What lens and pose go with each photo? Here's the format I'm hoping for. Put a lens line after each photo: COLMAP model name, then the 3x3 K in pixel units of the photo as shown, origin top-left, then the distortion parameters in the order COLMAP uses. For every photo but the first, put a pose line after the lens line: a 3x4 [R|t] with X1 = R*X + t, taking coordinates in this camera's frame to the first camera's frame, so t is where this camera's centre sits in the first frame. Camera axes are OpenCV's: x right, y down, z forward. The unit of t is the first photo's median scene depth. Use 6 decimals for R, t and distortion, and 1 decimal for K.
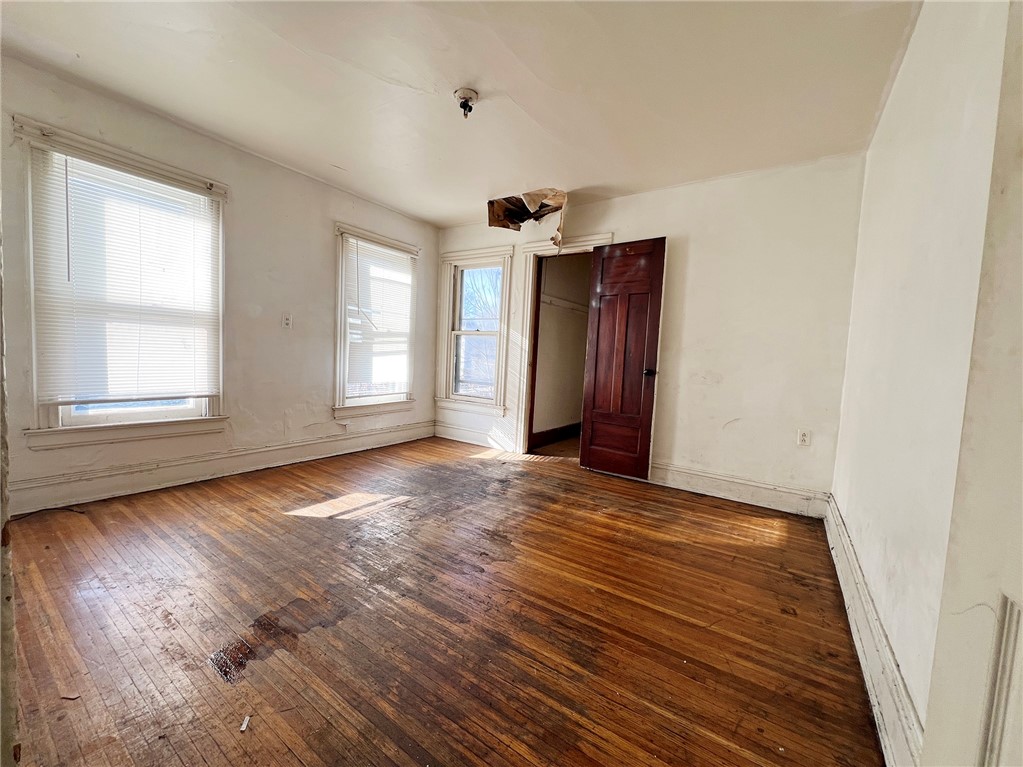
lens RADIAL K [[406.5, 0, 510.5], [0, 406.5, 382.1], [0, 0, 1]] dist [0.002967, -0.000209]
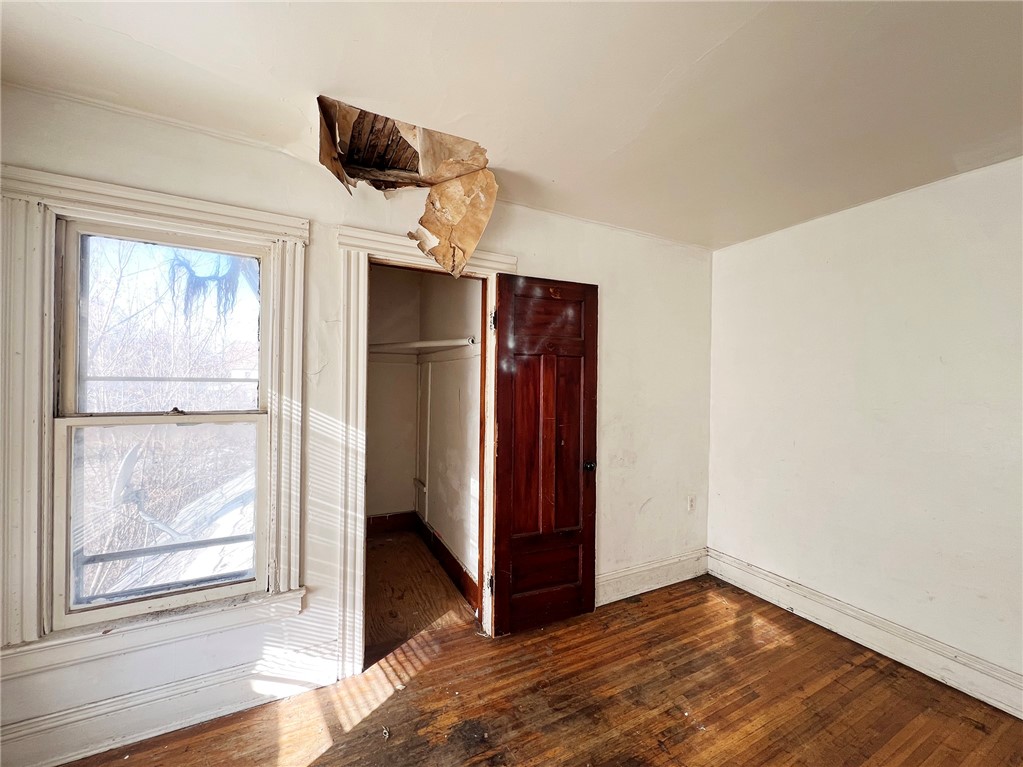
lens RADIAL K [[406.5, 0, 511.1], [0, 406.5, 385.5], [0, 0, 1]] dist [0.002967, -0.000209]
pose [[0.477252, -0.045241, 0.877601, -0.342367], [0.071637, 0.997353, 0.012457, -0.176225], [-0.875841, 0.056924, 0.479230, 0.725102]]
